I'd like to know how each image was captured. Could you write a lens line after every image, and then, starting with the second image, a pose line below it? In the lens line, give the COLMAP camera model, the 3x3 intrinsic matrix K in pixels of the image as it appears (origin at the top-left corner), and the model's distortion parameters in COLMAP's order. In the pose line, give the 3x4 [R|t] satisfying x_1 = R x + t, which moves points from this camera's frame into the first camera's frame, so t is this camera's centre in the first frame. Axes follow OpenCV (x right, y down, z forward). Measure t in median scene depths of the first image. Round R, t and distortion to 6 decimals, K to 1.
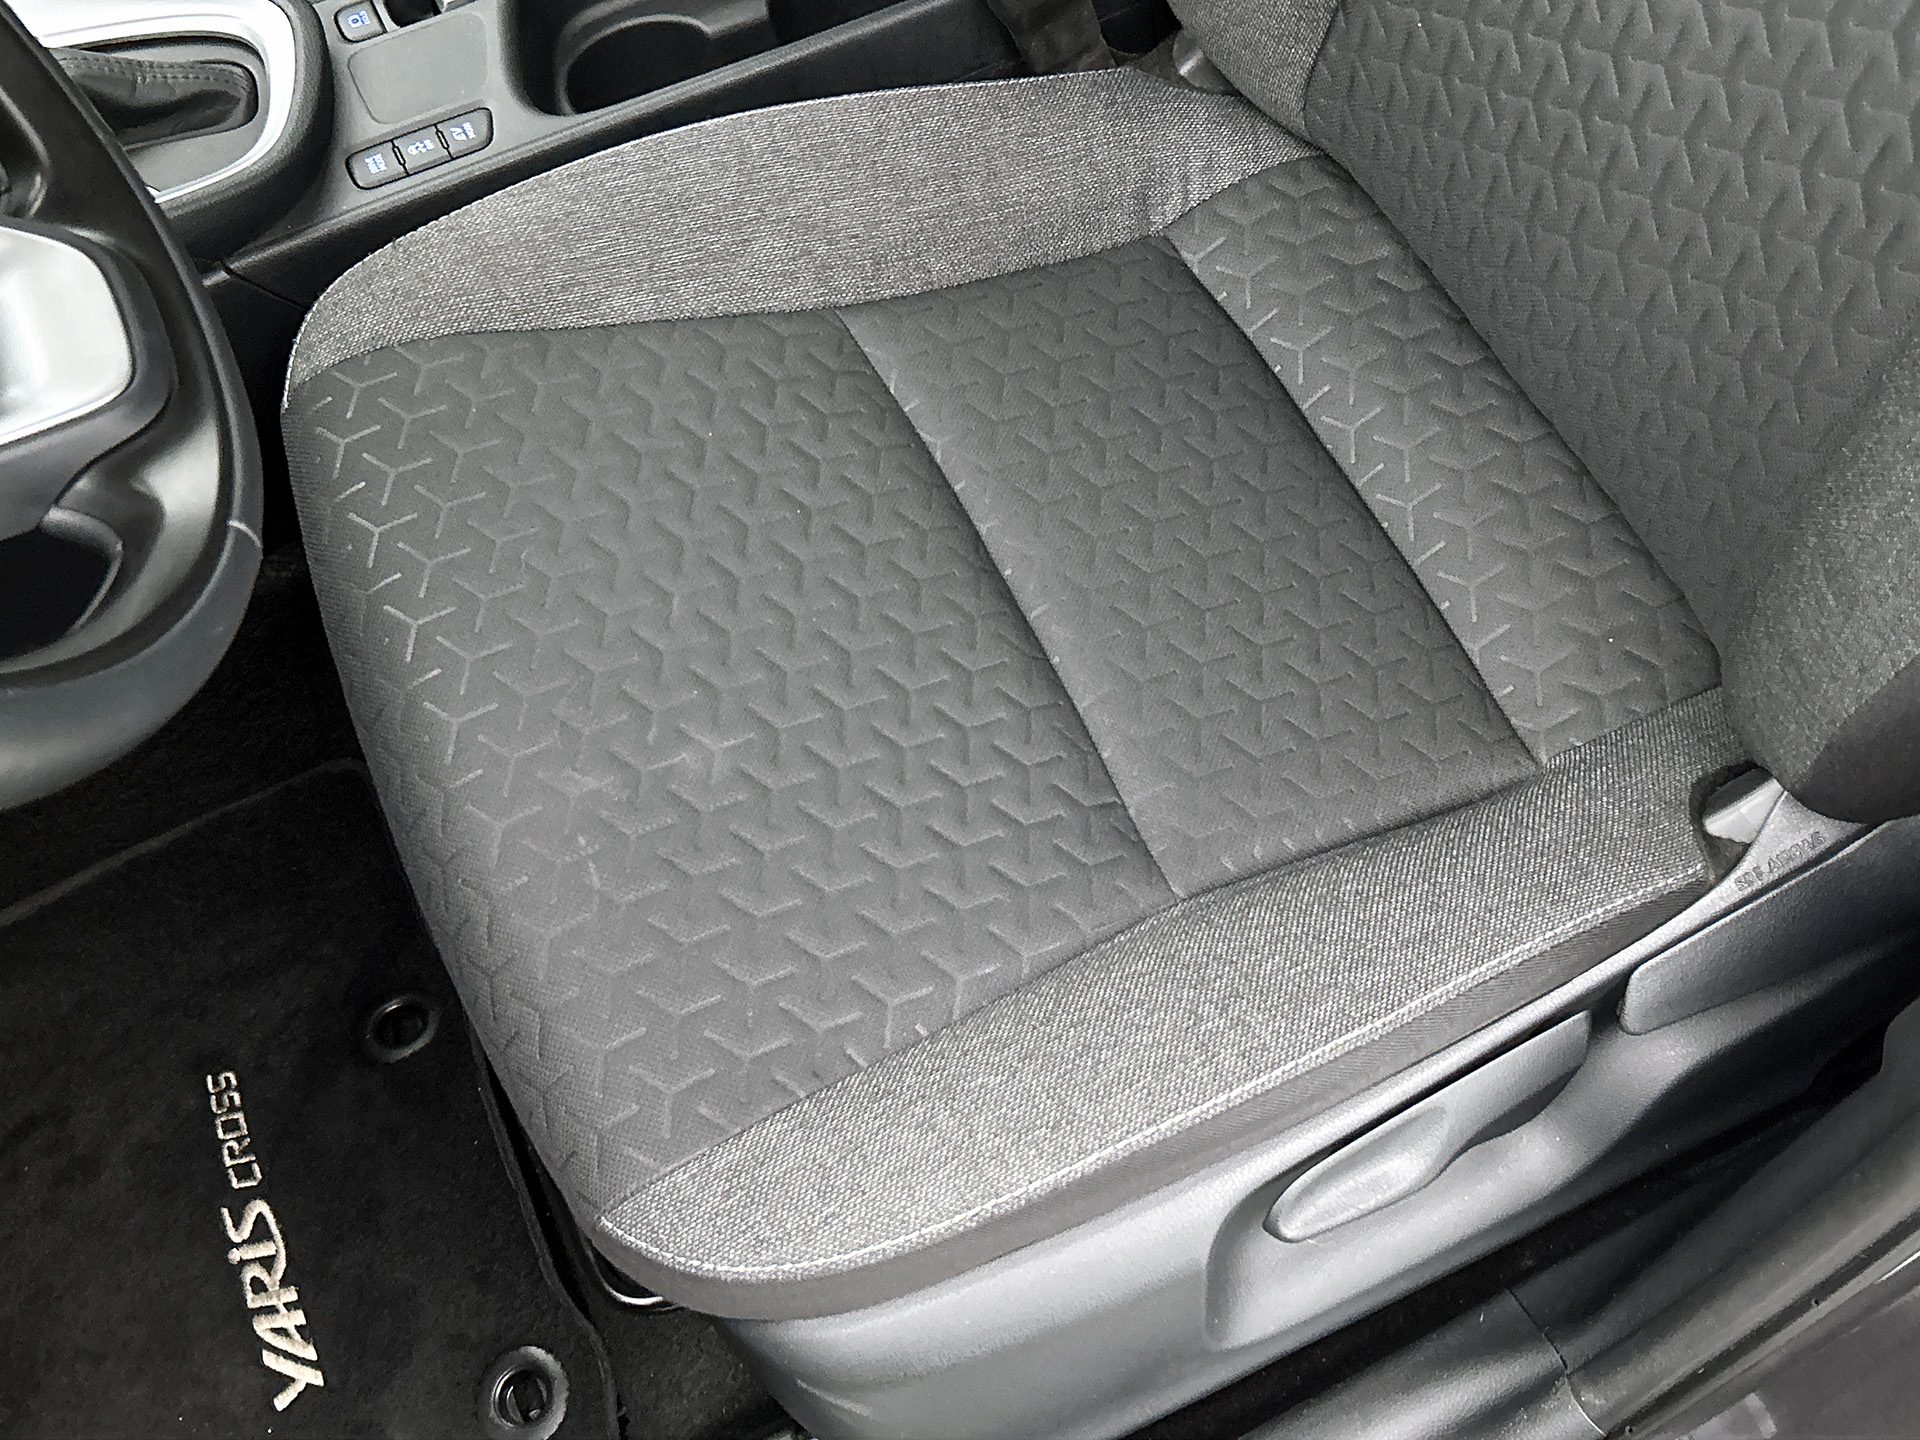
lens RADIAL K [[2086.7, 0, 962.3], [0, 2086.7, 695.5], [0, 0, 1]] dist [0.139906, -0.460424]
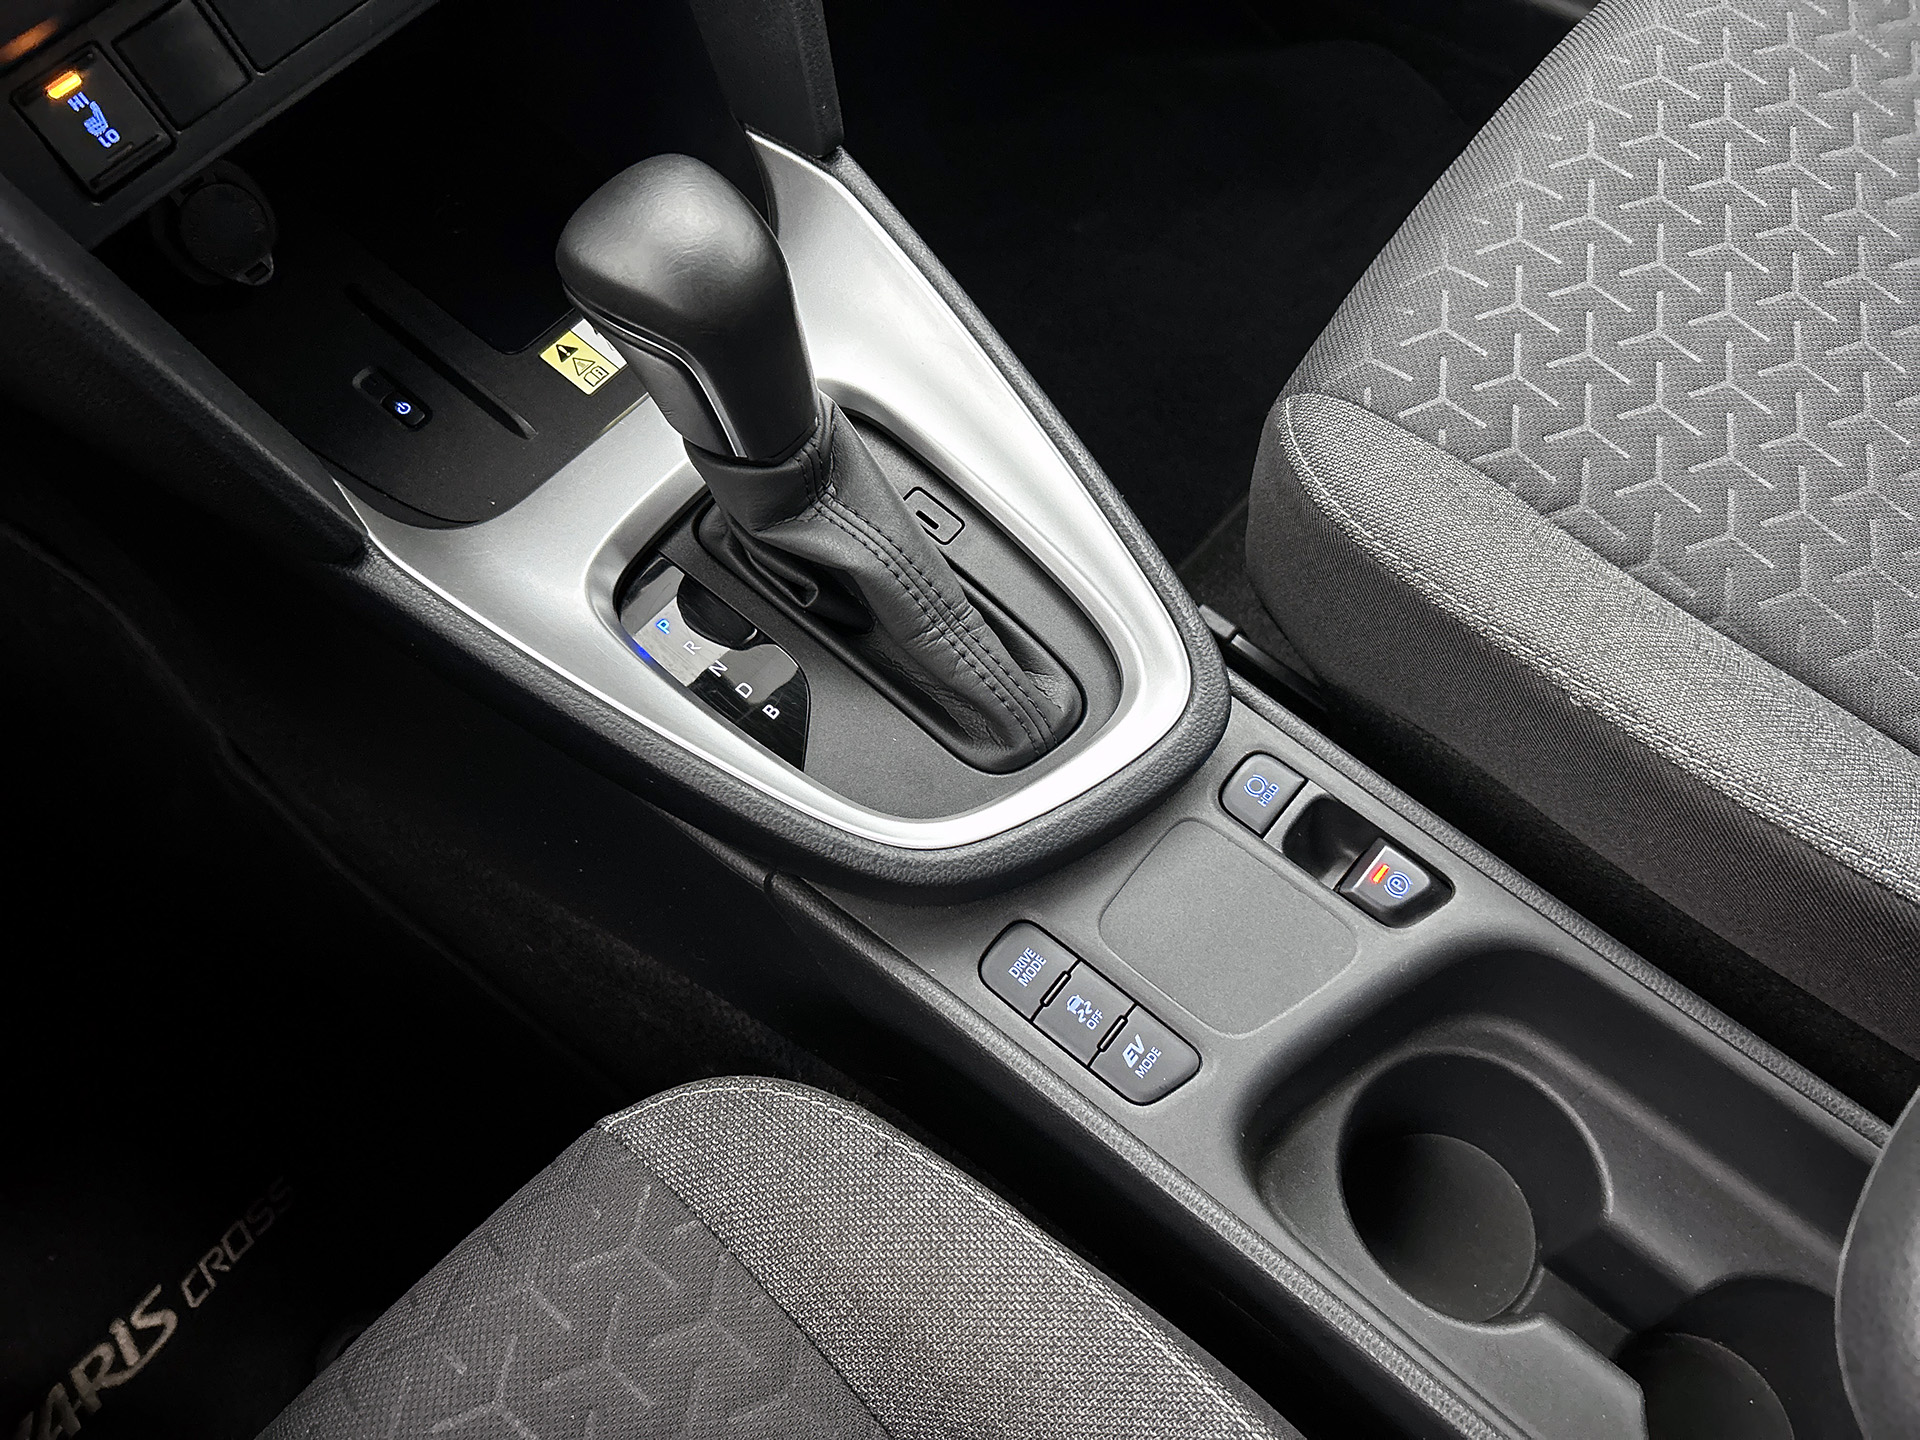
lens RADIAL K [[1454.1, 0, 1000.1], [0, 1454.1, 714.1], [0, 0, 1]] dist [0.003127, 0.000471]
pose [[0.414222, 0.837712, -0.355891, -0.181865], [-0.792904, 0.524113, 0.310821, -0.421642], [0.446905, 0.153439, 0.881324, 0.570090]]
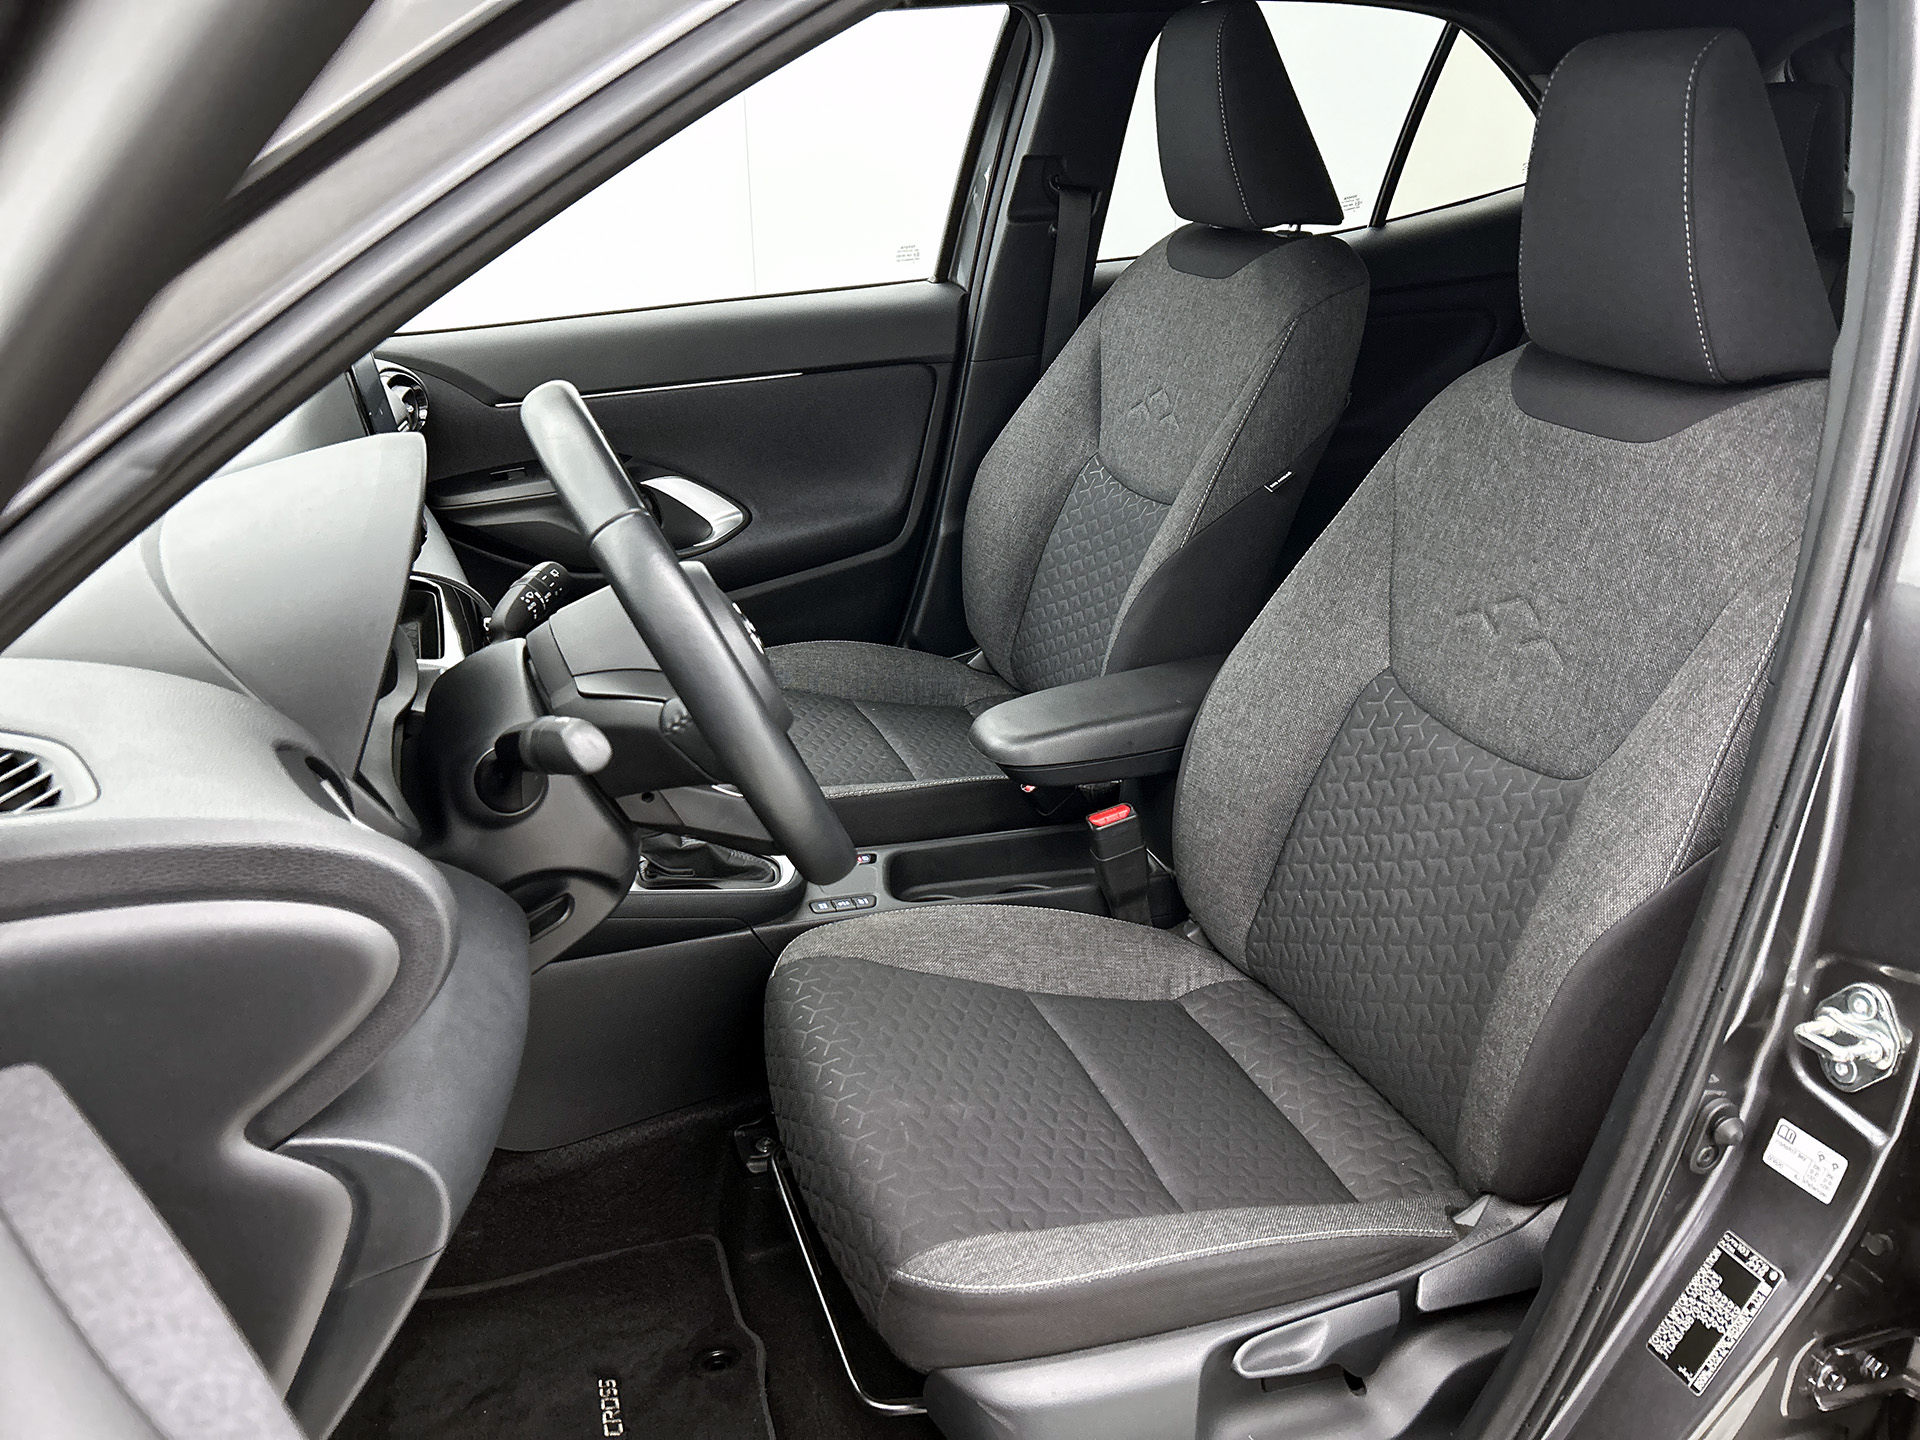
lens RADIAL K [[1431.0, 0, 930.0], [0, 1431.0, 740.3], [0, 0, 1]] dist [0.007271, -0.000721]
pose [[0.989685, 0.123162, -0.073179, -0.077801], [-0.141762, 0.768197, -0.624322, 0.524337], [-0.020677, 0.628256, 0.777732, -0.269678]]
